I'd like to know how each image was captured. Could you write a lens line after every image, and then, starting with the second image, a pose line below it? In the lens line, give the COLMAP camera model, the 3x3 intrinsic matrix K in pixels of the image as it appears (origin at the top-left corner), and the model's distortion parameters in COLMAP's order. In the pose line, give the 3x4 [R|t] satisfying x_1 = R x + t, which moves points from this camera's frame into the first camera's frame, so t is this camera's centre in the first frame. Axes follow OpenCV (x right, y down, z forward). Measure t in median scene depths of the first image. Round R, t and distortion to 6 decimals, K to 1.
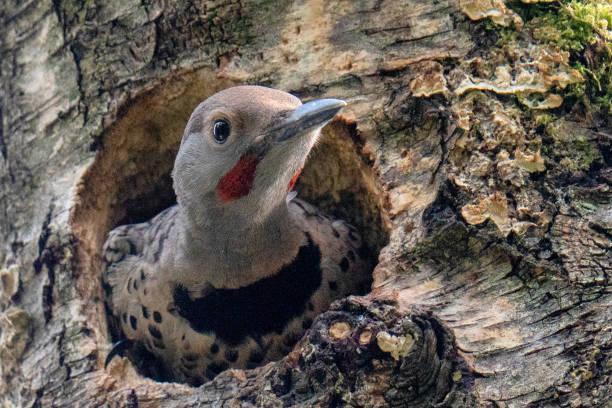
lens RADIAL K [[2336.1, 0, 306.0], [0, 2336.1, 204.0], [0, 0, 1]] dist [0.182040, 1.510128]
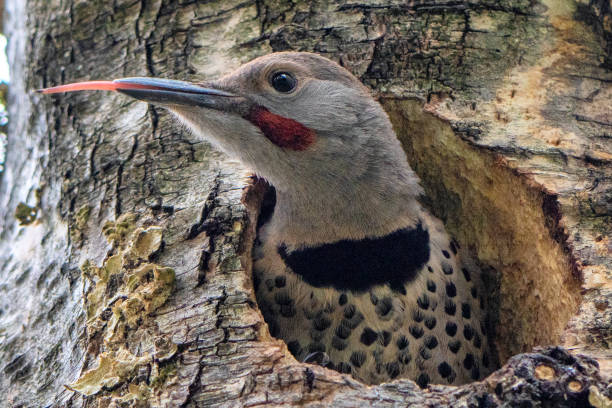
lens RADIAL K [[2336.1, 0, 306.0], [0, 2336.1, 204.0], [0, 0, 1]] dist [0.182040, 1.510128]
pose [[0.945011, 0.321826, 0.058160, -0.133744], [-0.317548, 0.945491, -0.072181, 0.073549], [-0.078220, 0.049743, 0.995694, -0.001366]]
